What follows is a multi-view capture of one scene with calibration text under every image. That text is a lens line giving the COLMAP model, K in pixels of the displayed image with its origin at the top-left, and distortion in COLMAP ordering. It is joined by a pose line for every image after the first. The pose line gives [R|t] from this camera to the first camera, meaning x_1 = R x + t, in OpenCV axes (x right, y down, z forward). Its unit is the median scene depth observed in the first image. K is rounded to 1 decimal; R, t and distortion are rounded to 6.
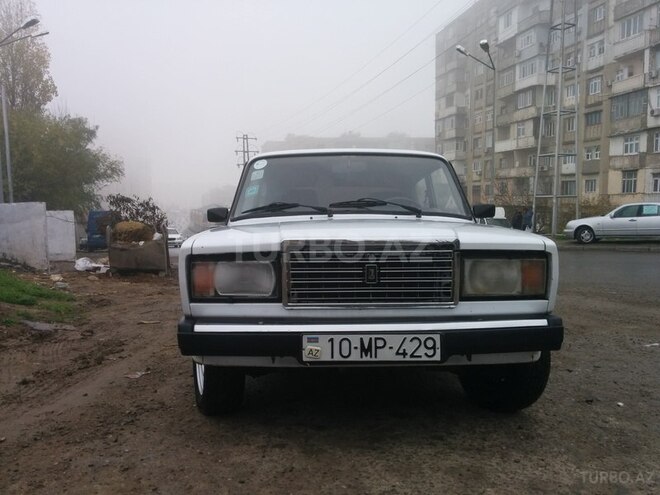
lens RADIAL K [[575.7, 0, 331.9], [0, 575.7, 248.3], [0, 0, 1]] dist [0.042106, -0.020851]
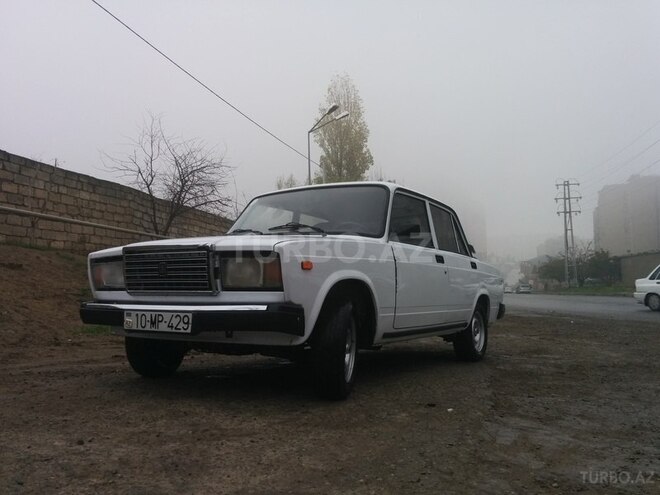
lens RADIAL K [[575.7, 0, 331.6], [0, 575.7, 244.9], [0, 0, 1]] dist [0.042106, -0.020851]
pose [[0.839940, -0.034132, -0.541605, 1.173684], [-0.019037, 0.995553, -0.092263, 0.106168], [0.542345, 0.087806, 0.835555, 0.035411]]
